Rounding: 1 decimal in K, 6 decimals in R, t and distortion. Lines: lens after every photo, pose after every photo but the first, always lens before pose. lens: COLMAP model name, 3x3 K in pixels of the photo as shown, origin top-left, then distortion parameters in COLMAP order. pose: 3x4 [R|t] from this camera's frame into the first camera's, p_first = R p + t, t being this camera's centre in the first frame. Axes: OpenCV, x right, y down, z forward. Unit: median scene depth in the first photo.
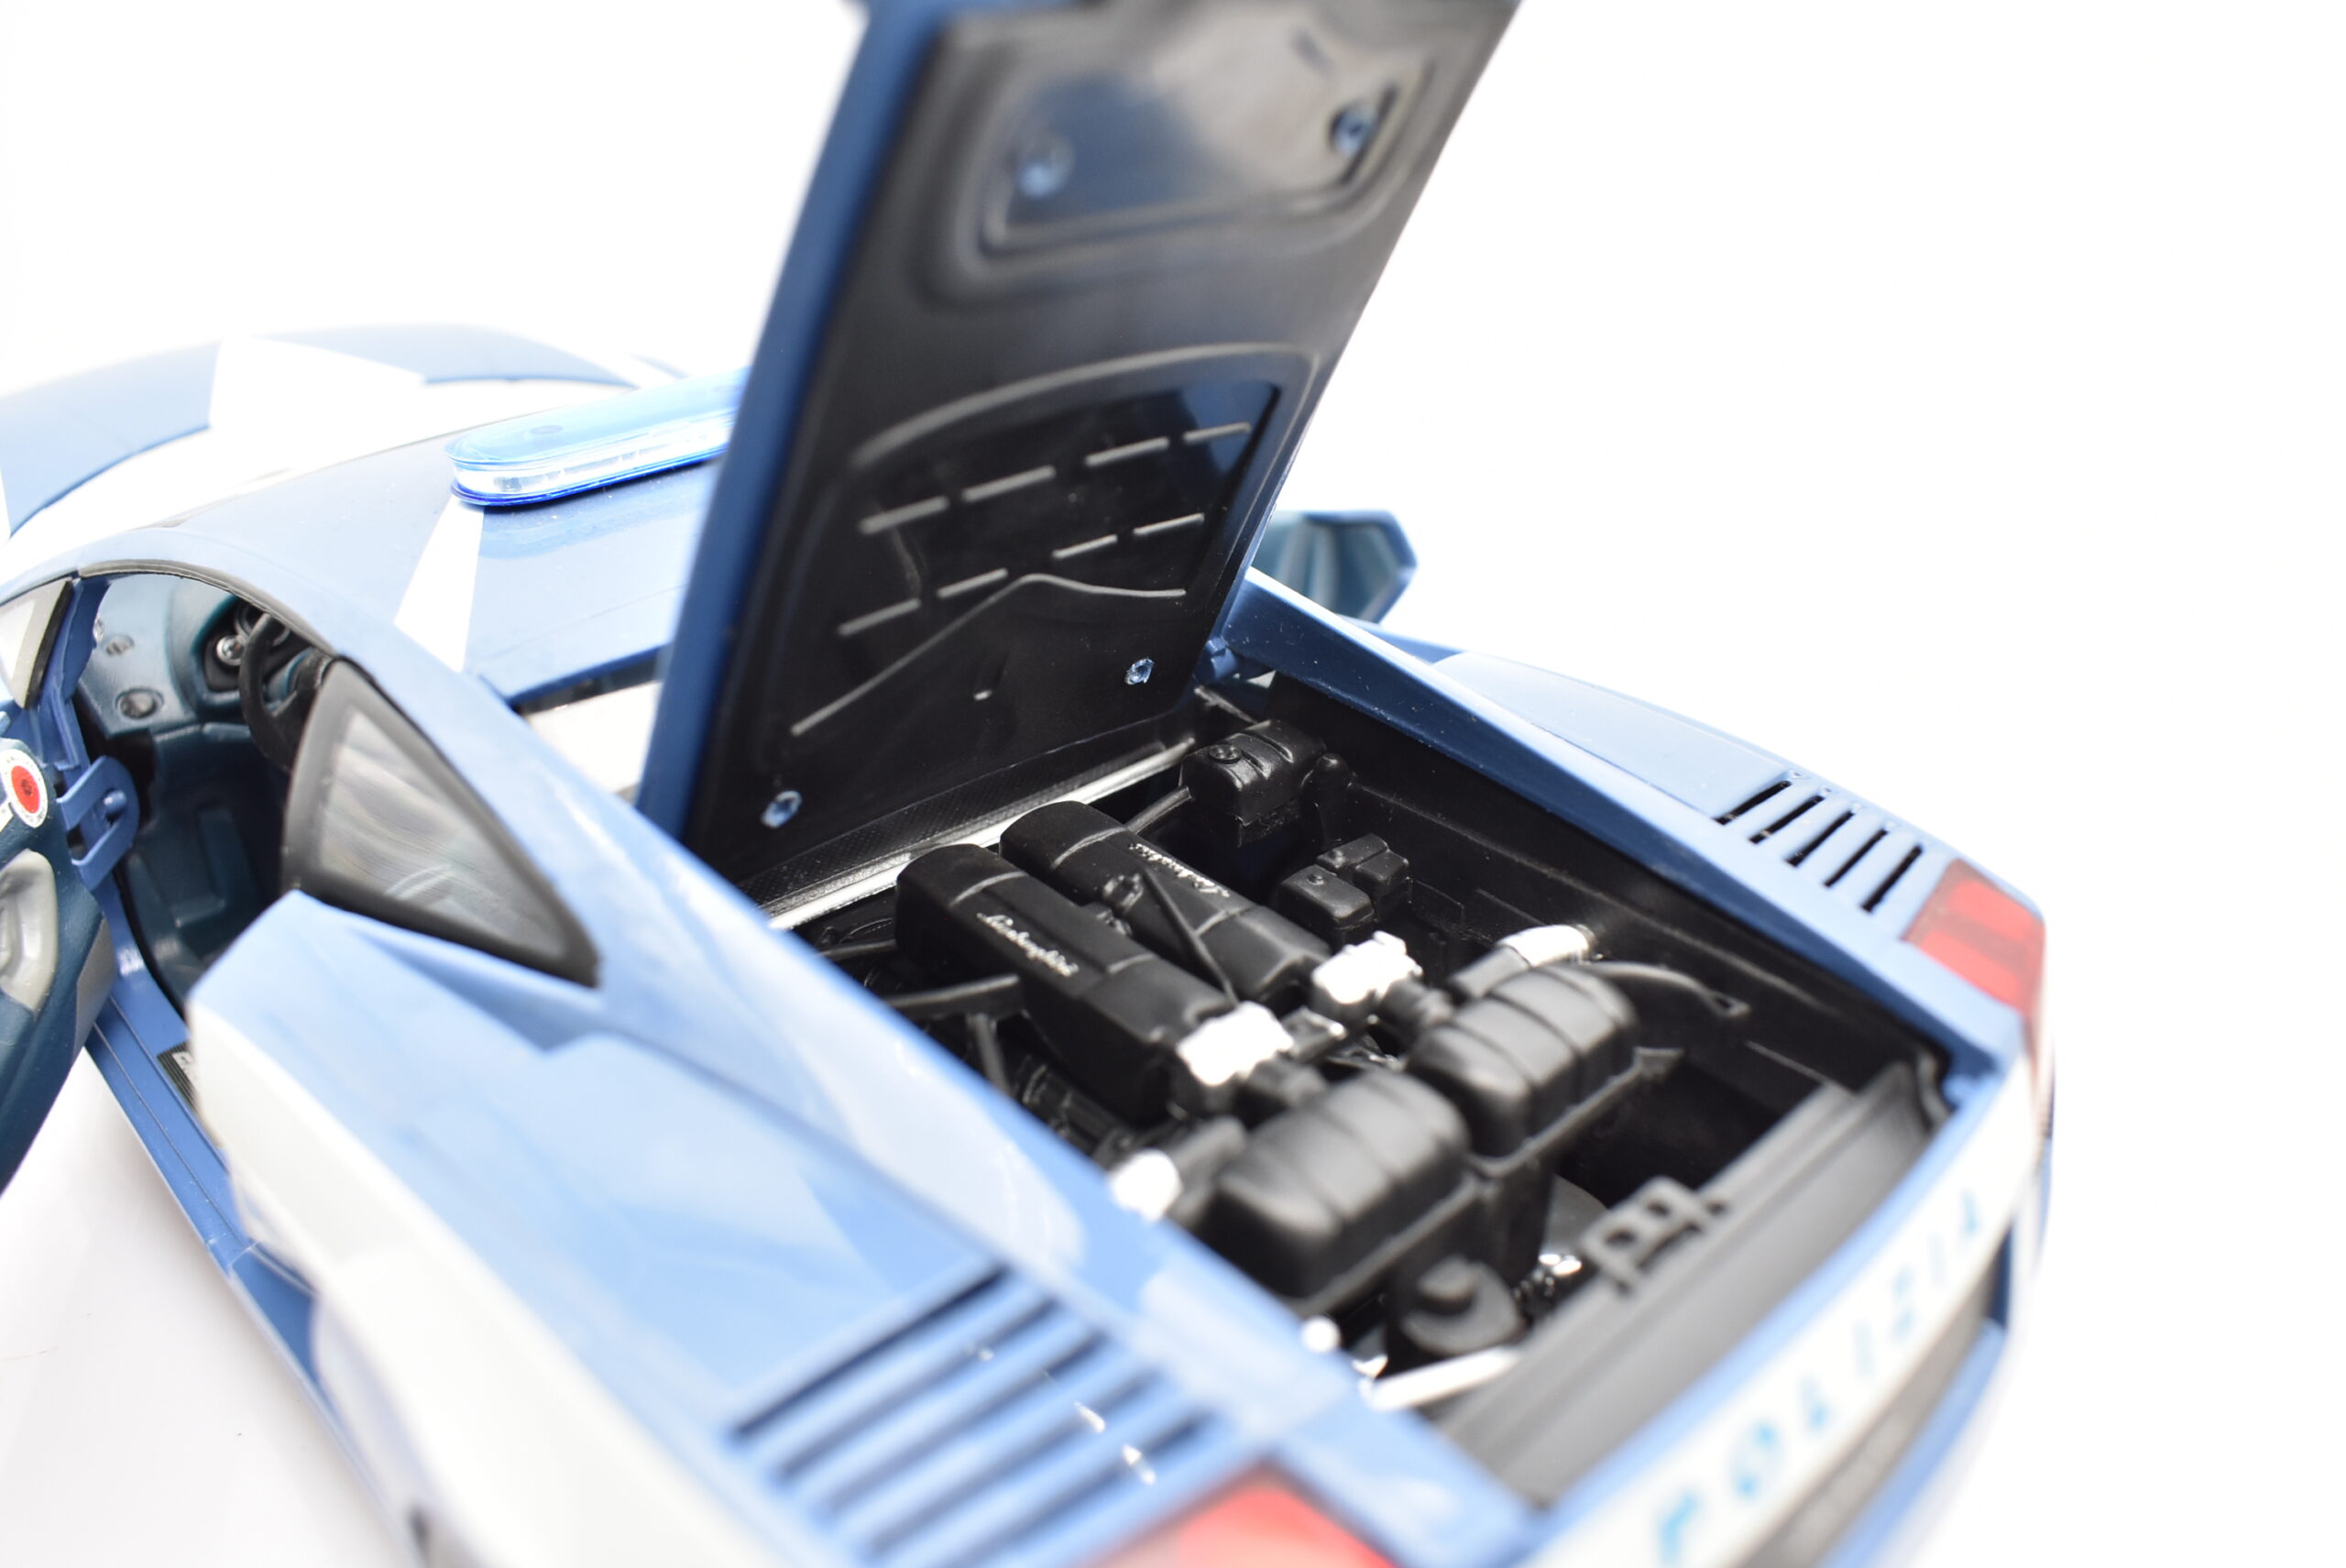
lens RADIAL K [[1785.8, 0, 1168.9], [0, 1785.8, 782.1], [0, 0, 1]] dist [-0.108096, 0.003842]
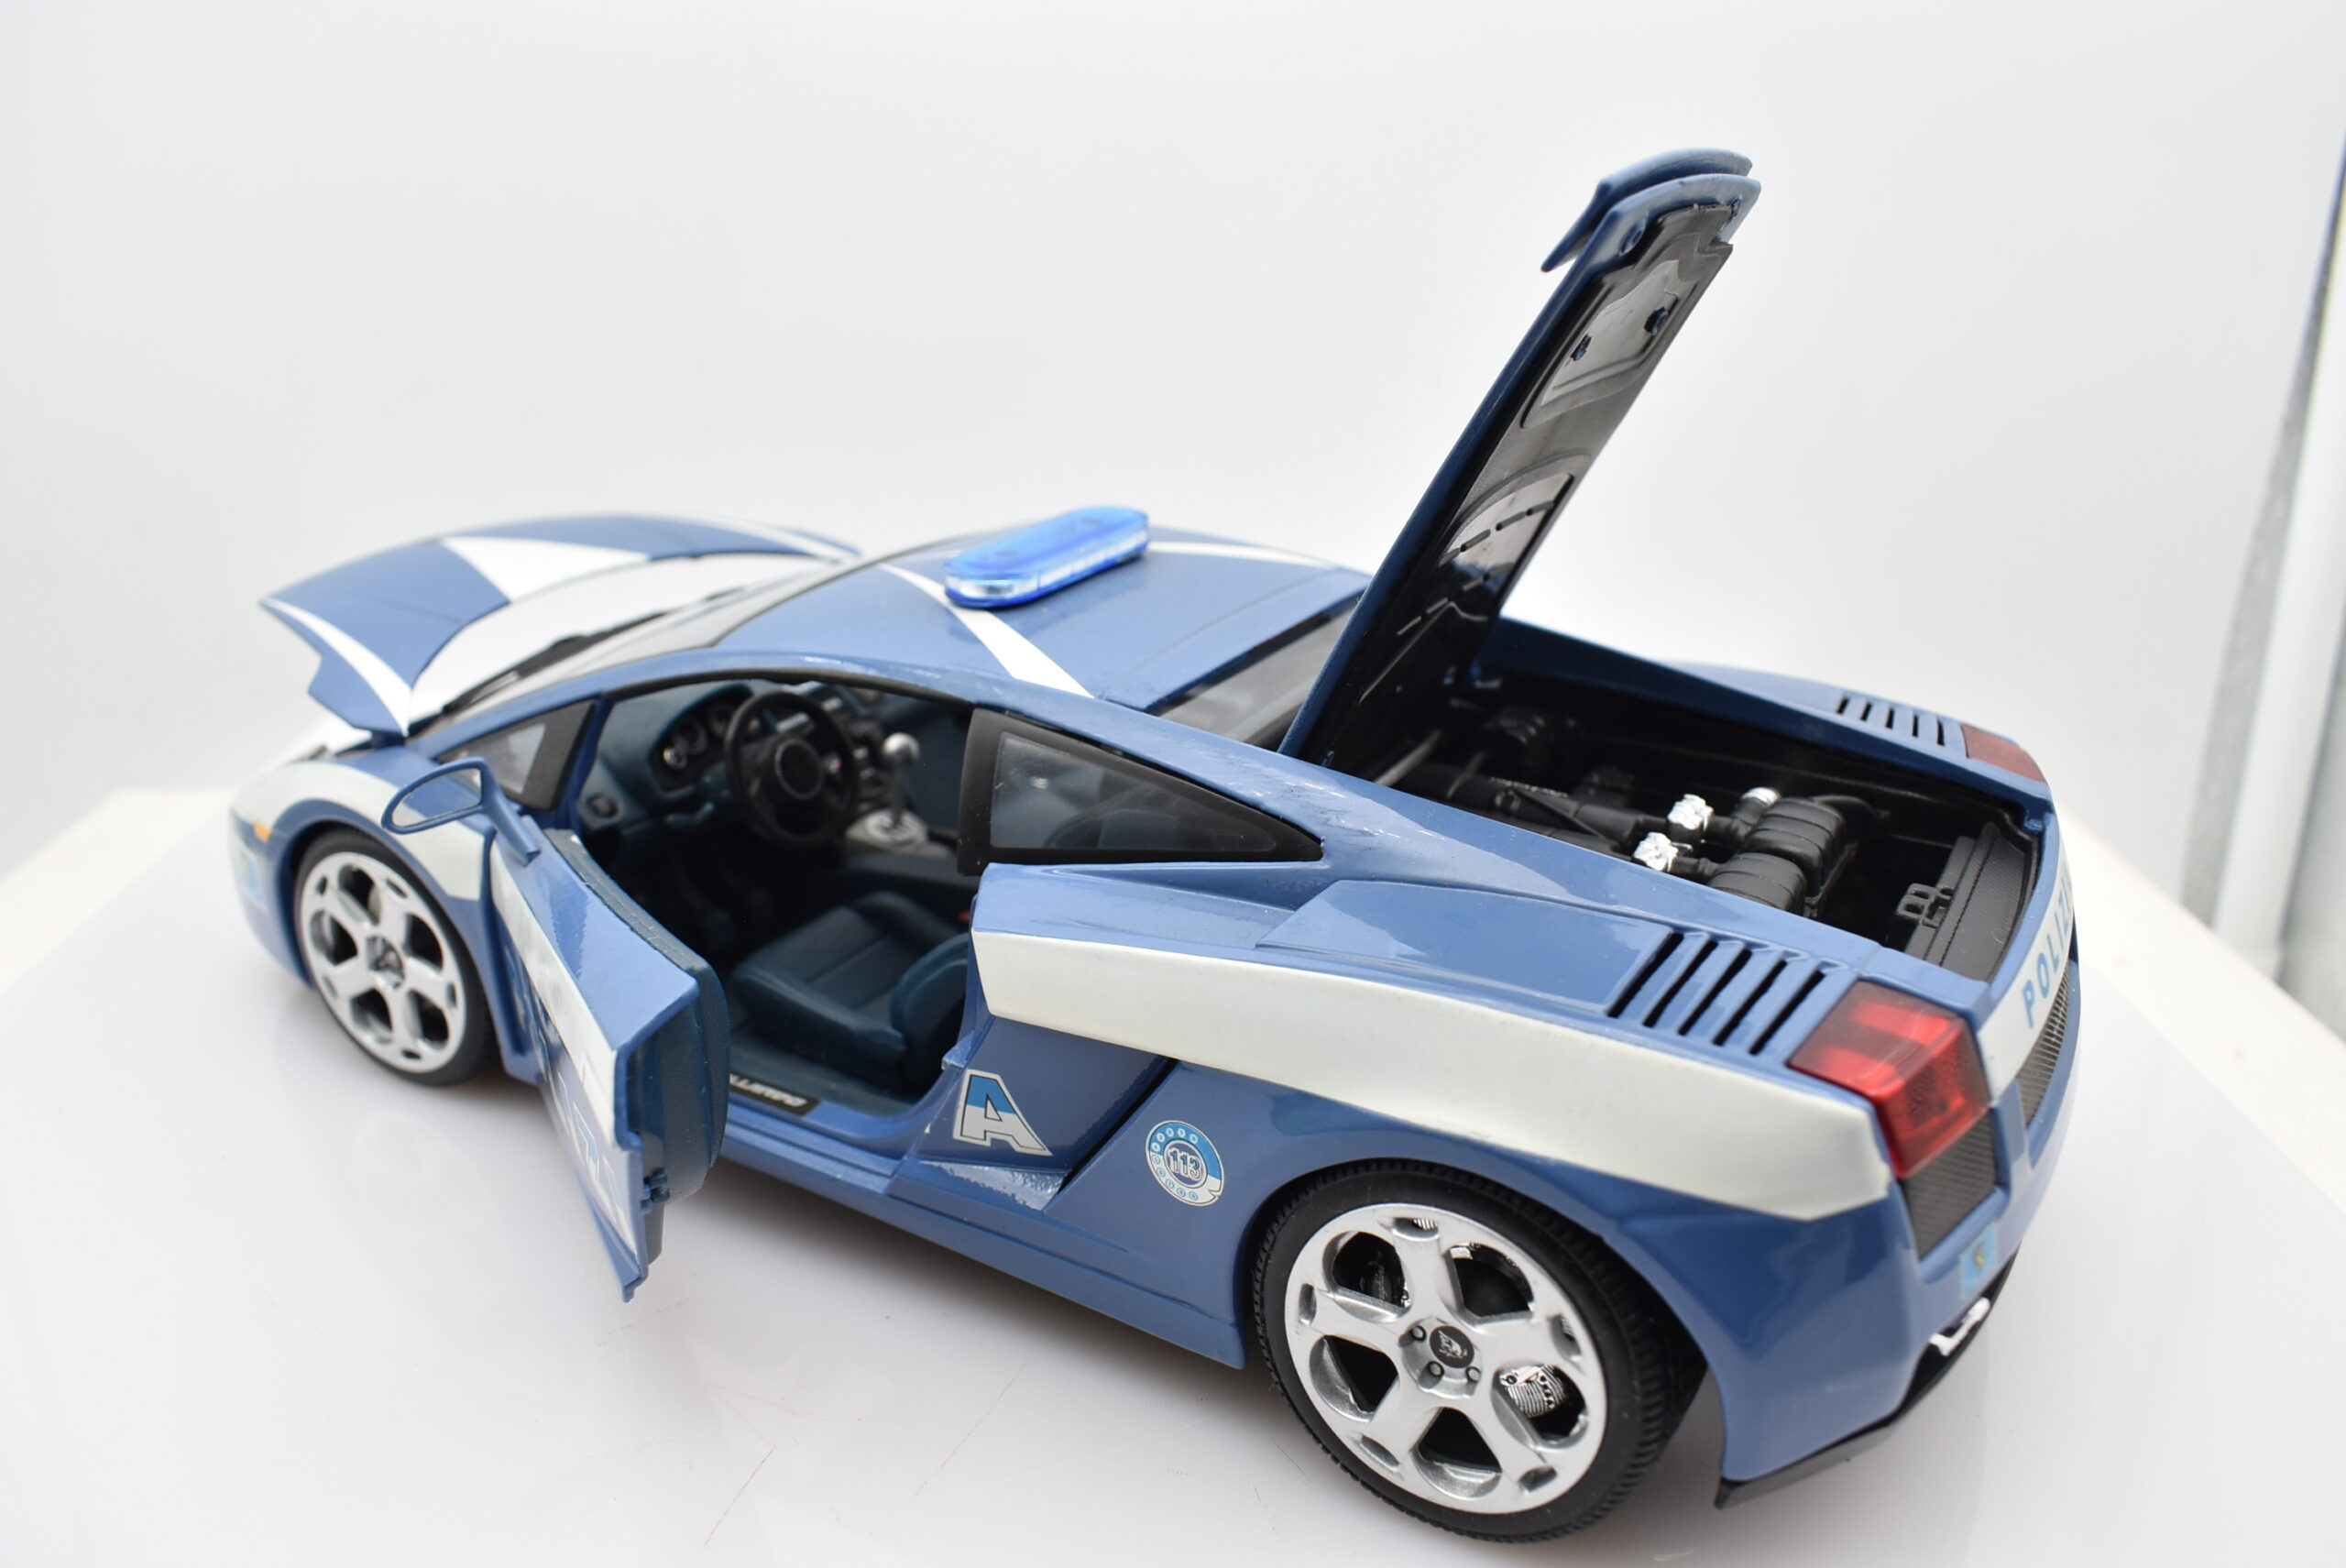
lens RADIAL K [[1785.8, 0, 1172.7], [0, 1785.8, 783.2], [0, 0, 1]] dist [-0.108096, 0.003842]
pose [[0.966060, -0.112450, 0.232556, -0.497813], [0.136017, 0.986802, -0.087870, 0.106216], [-0.219605, 0.116520, 0.968606, -0.329520]]
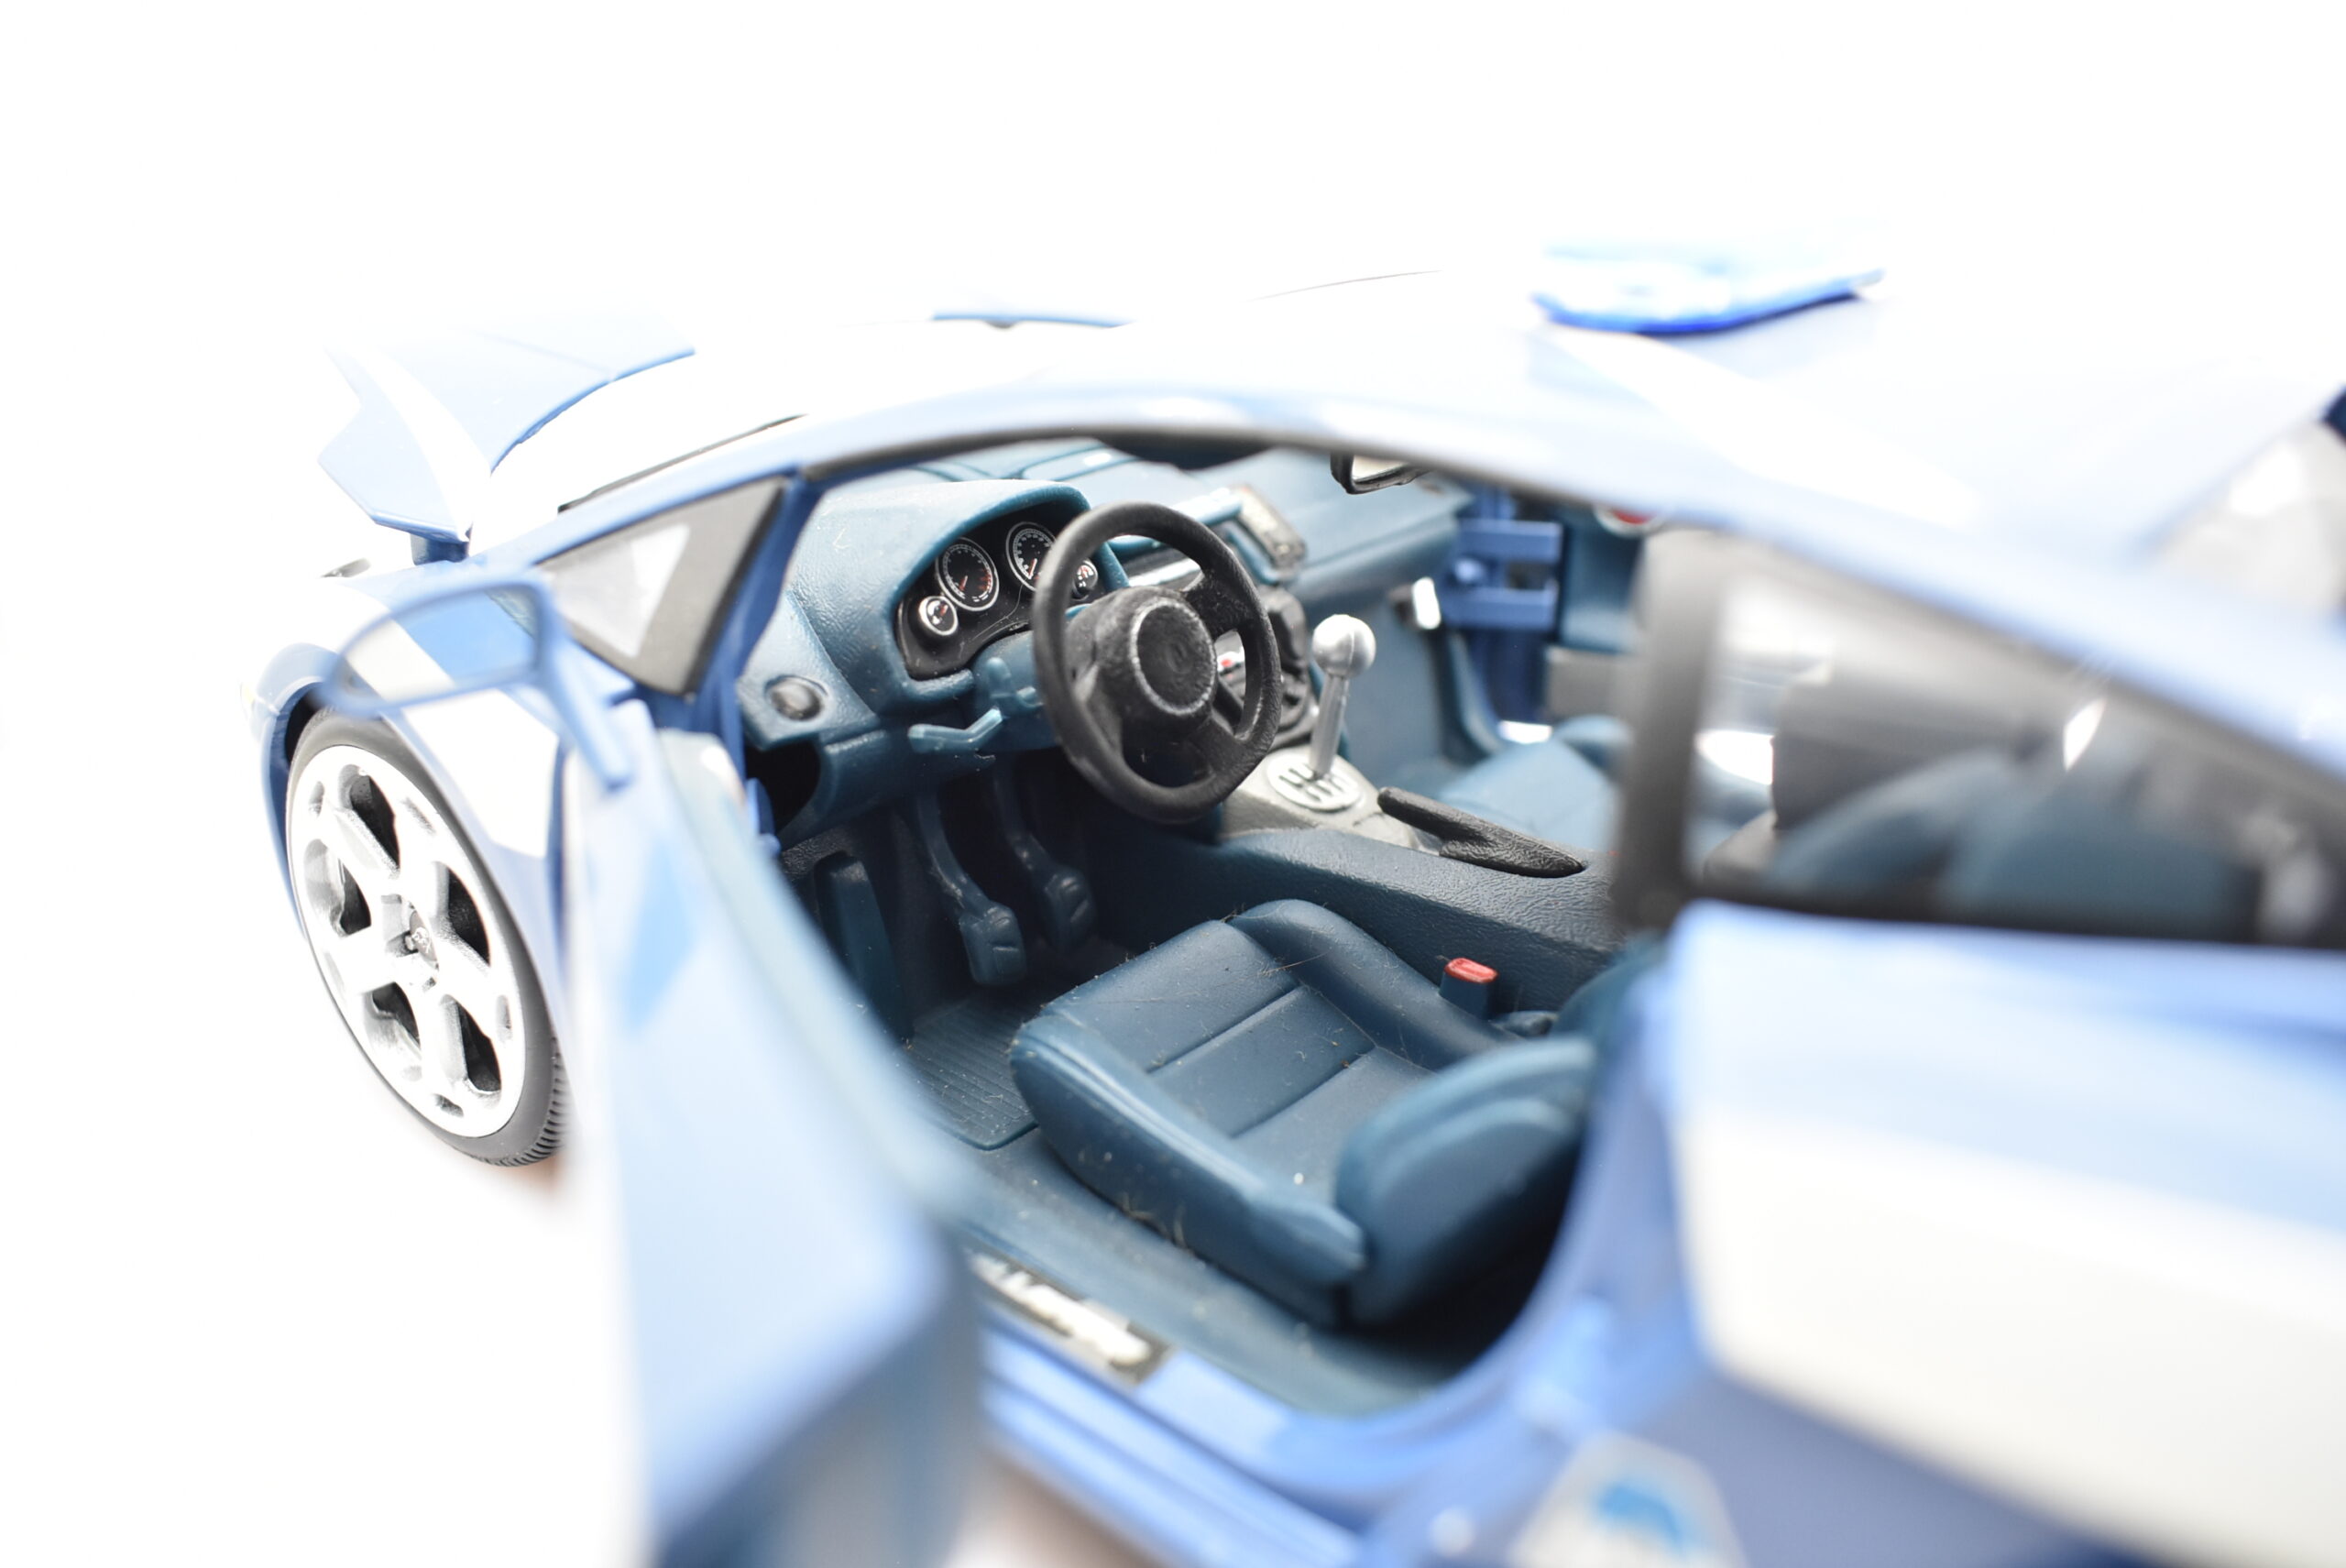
lens RADIAL K [[1785.8, 0, 1178.1], [0, 1785.8, 779.9], [0, 0, 1]] dist [-0.108096, 0.003842]
pose [[0.995844, -0.031148, 0.085579, -0.514817], [0.037744, 0.996350, -0.076566, 0.042346], [-0.082881, 0.079478, 0.993385, 0.322591]]
